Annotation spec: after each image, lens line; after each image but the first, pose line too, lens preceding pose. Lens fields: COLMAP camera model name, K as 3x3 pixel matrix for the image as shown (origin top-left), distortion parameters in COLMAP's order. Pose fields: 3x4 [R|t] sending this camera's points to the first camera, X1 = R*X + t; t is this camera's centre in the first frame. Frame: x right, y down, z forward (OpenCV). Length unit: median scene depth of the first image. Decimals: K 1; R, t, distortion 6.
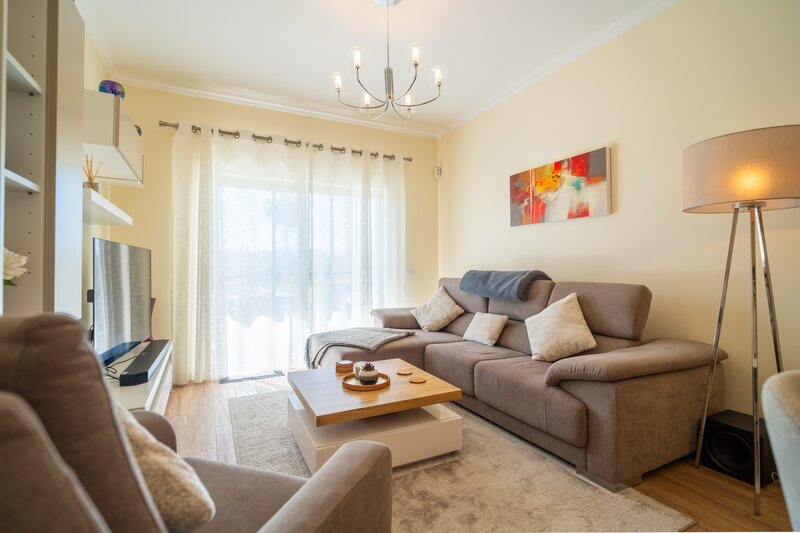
lens RADIAL K [[377.3, 0, 400.7], [0, 377.3, 262.8], [0, 0, 1]] dist [-0.000247, -0.001135]
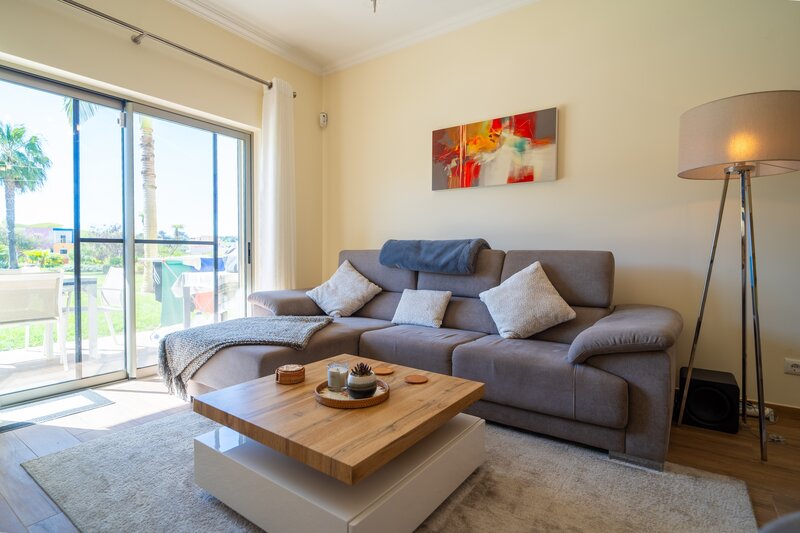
lens RADIAL K [[400.2, 0, 400.0], [0, 400.2, 266.5], [0, 0, 1]] dist [-0.001079, -0.000297]
pose [[0.883169, -0.003630, 0.469041, -0.246091], [-0.017897, 0.998981, 0.041429, 0.049788], [-0.468713, -0.044983, 0.882204, 0.263017]]
